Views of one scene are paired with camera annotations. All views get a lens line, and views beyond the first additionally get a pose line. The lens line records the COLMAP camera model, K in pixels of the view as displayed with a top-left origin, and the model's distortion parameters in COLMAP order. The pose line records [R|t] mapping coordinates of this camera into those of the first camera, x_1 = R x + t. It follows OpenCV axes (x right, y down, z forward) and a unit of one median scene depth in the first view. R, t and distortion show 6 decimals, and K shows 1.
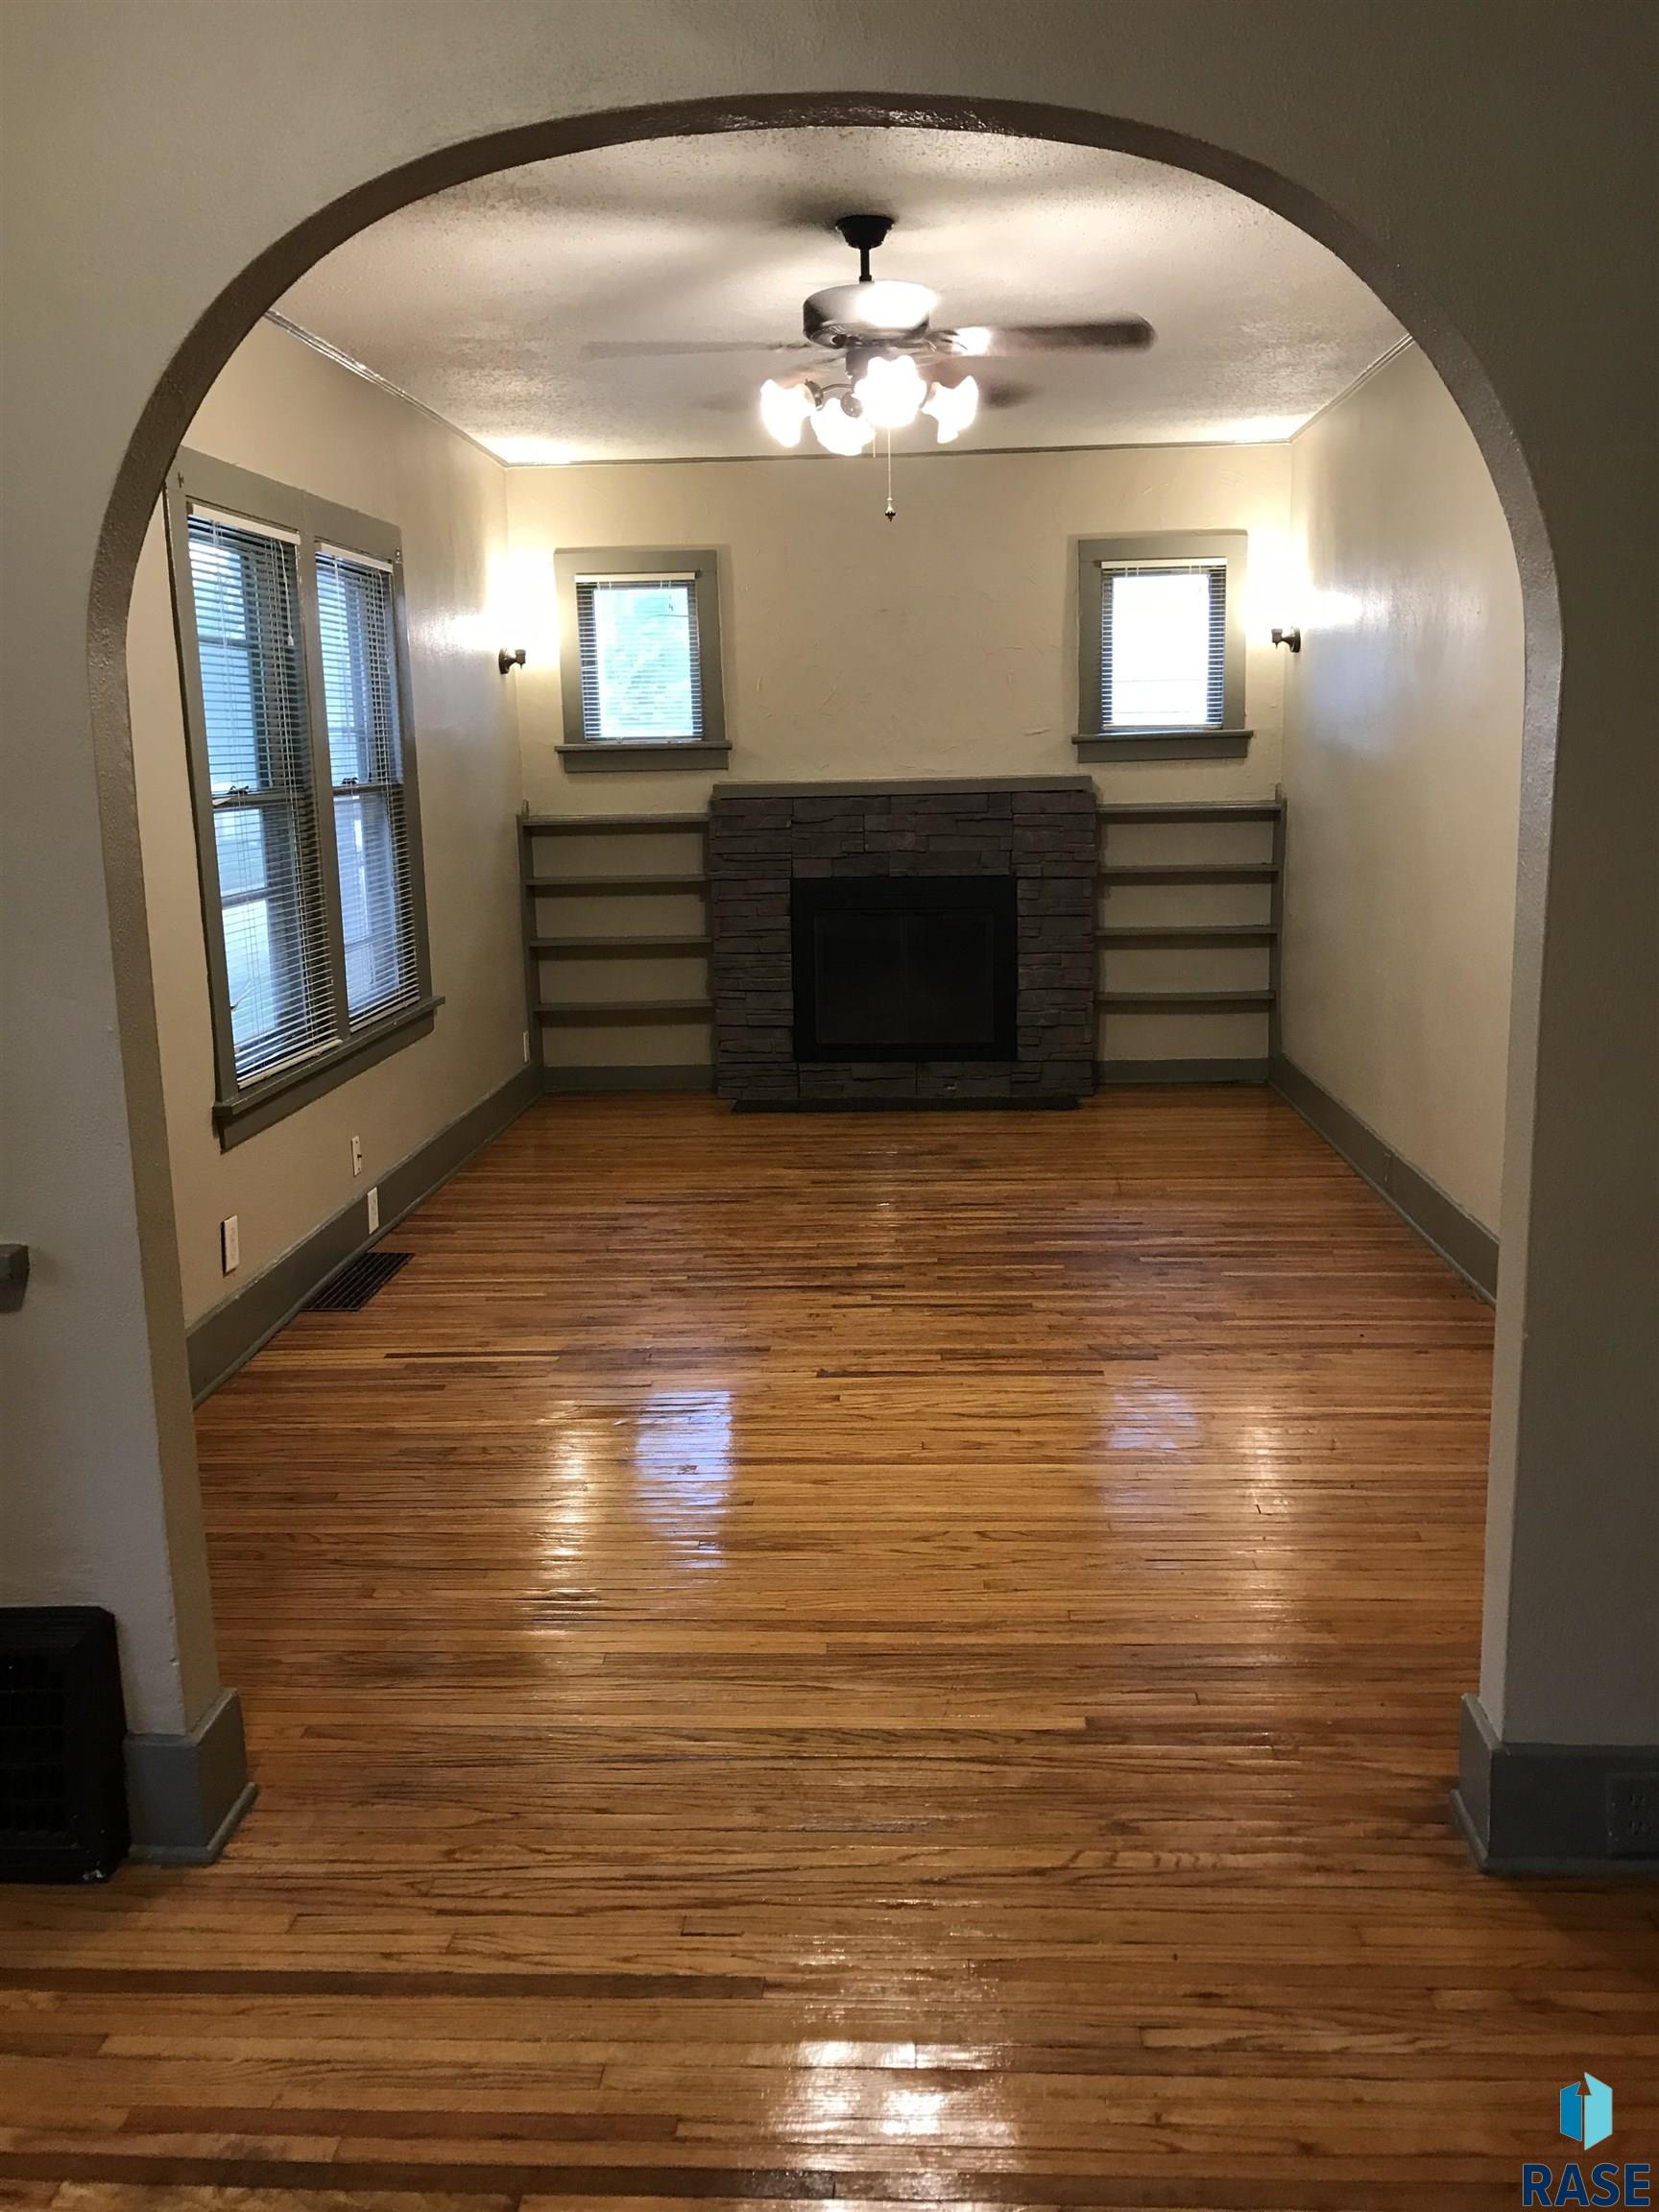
lens RADIAL K [[1813.4, 0, 841.4], [0, 1813.4, 1104.7], [0, 0, 1]] dist [0.026563, 0.005482]
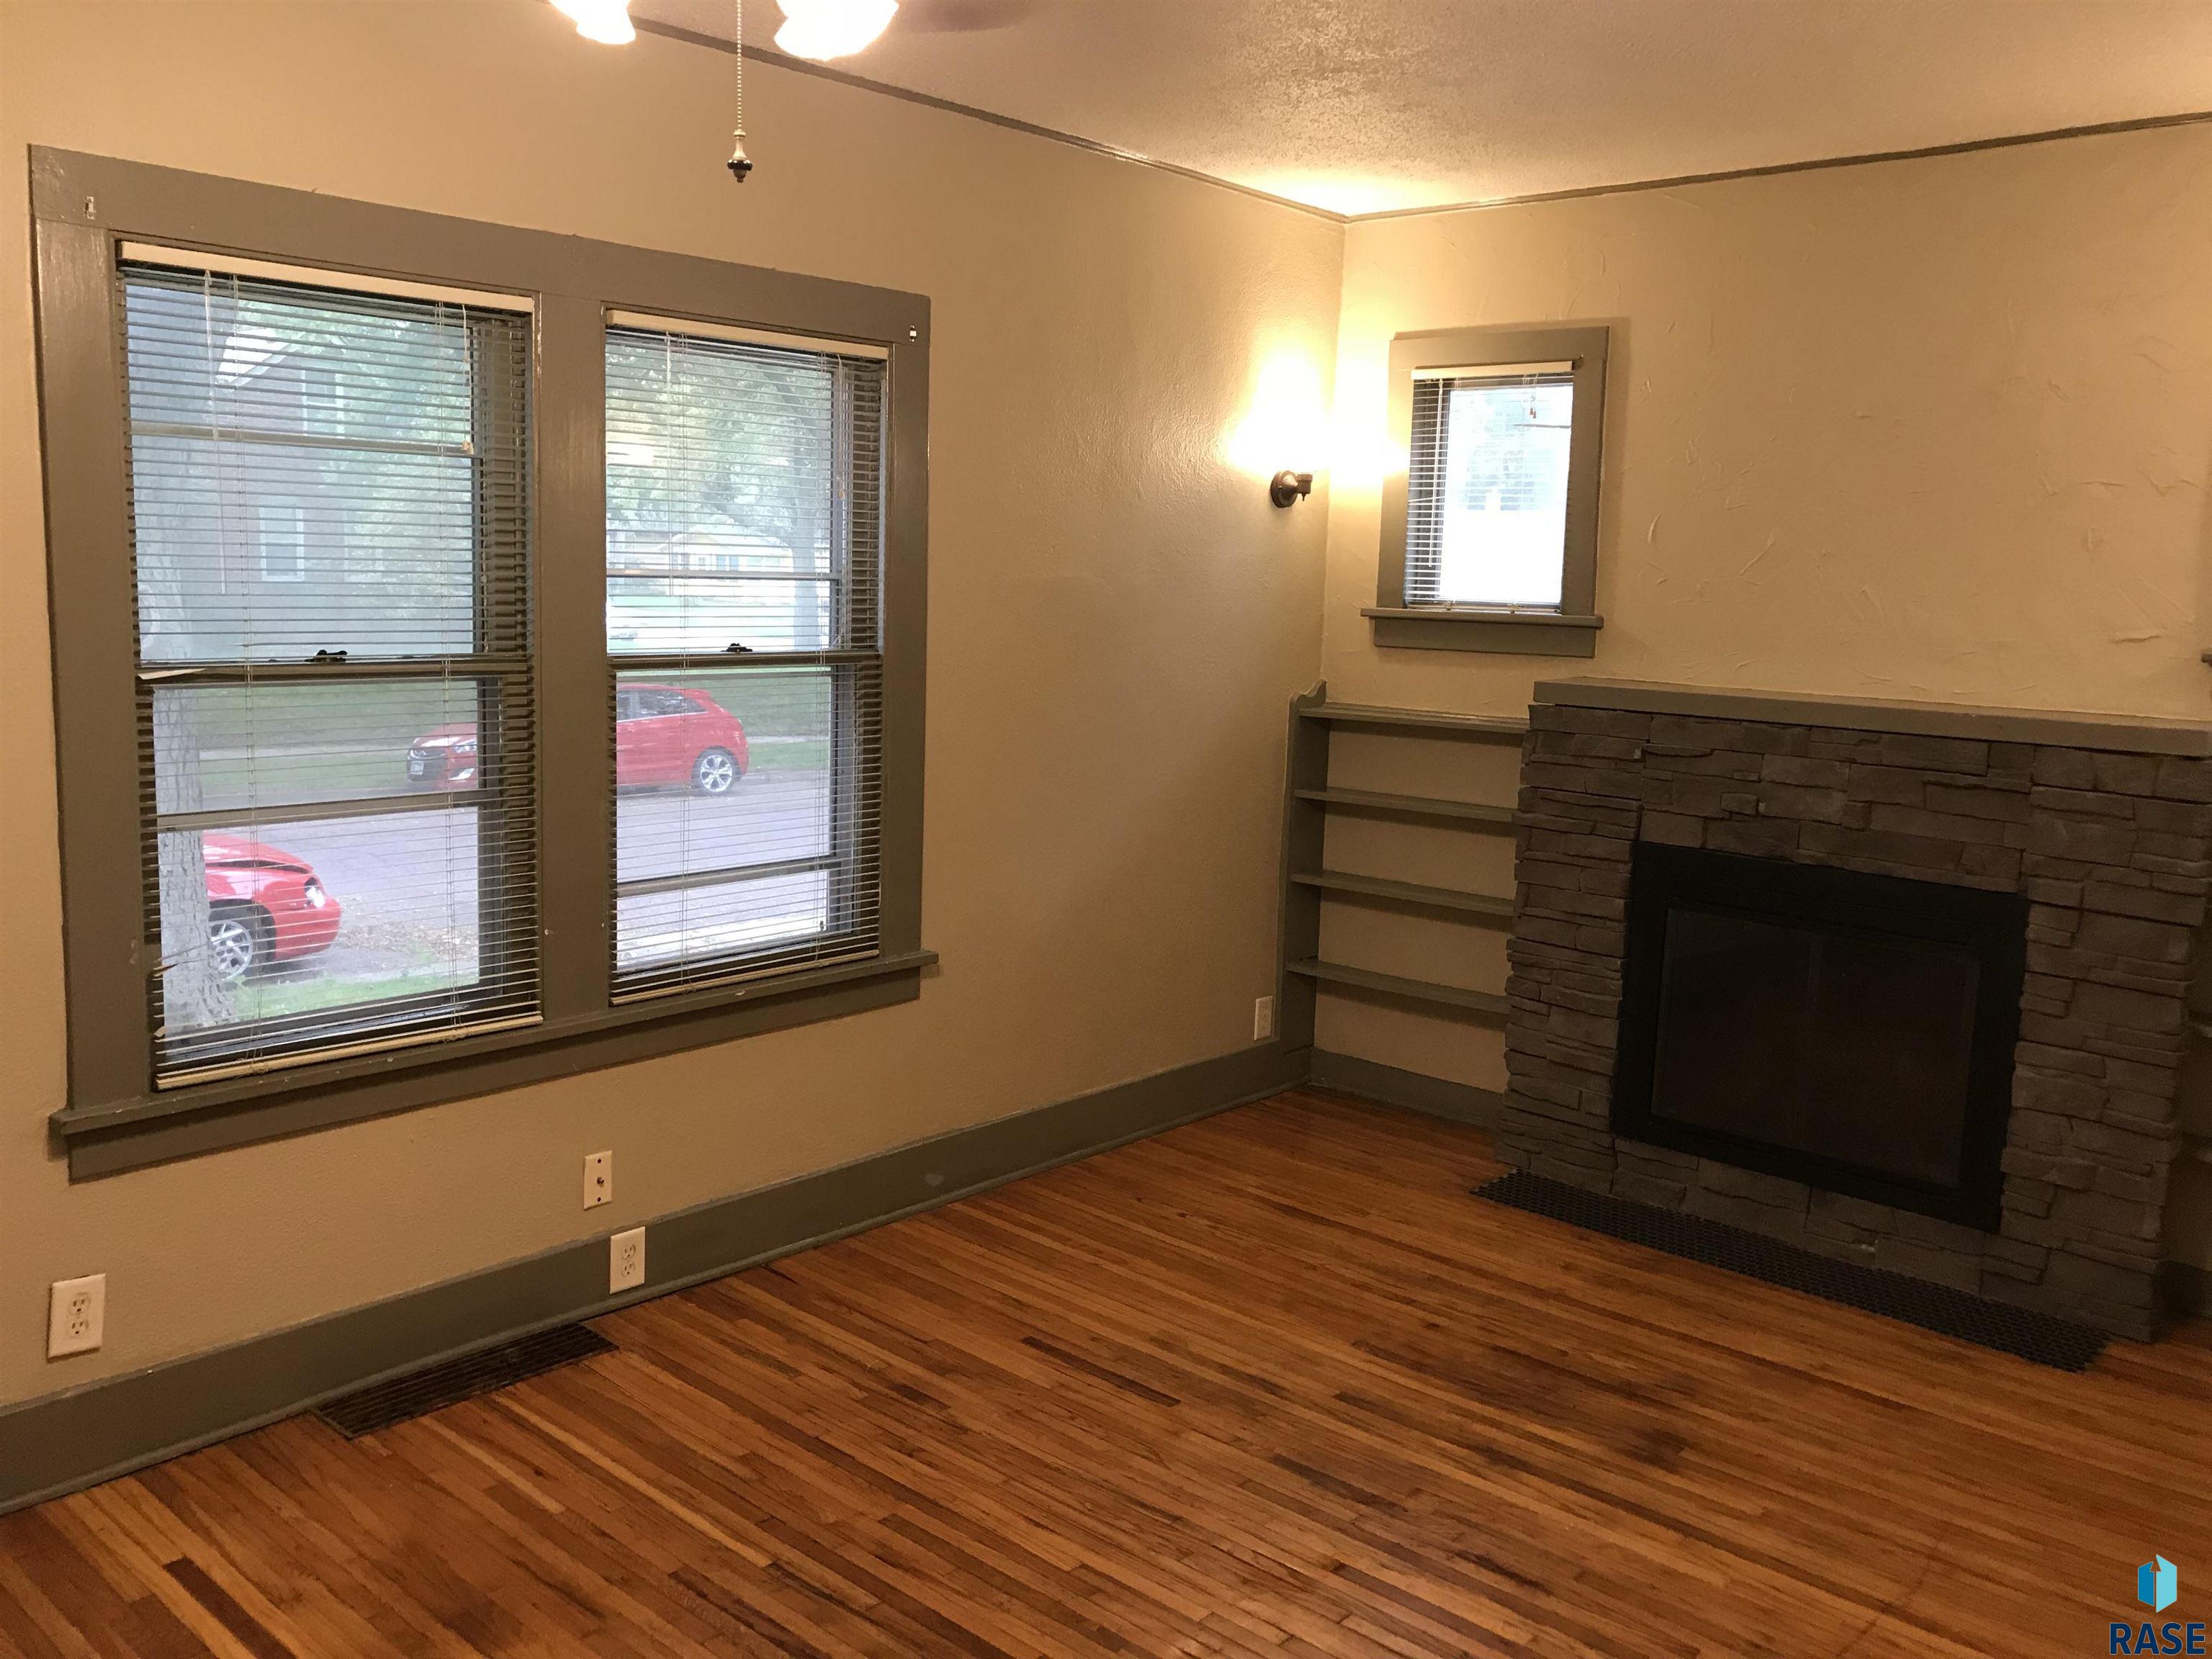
lens RADIAL K [[1813.4, 0, 1076.8], [0, 1813.4, 792.3], [0, 0, 1]] dist [0.026563, 0.005482]
pose [[0.771564, 0.123905, -0.623969, 0.209912], [-0.169603, 0.985412, -0.014042, -0.100178], [0.613127, 0.116661, 0.781323, 0.396514]]
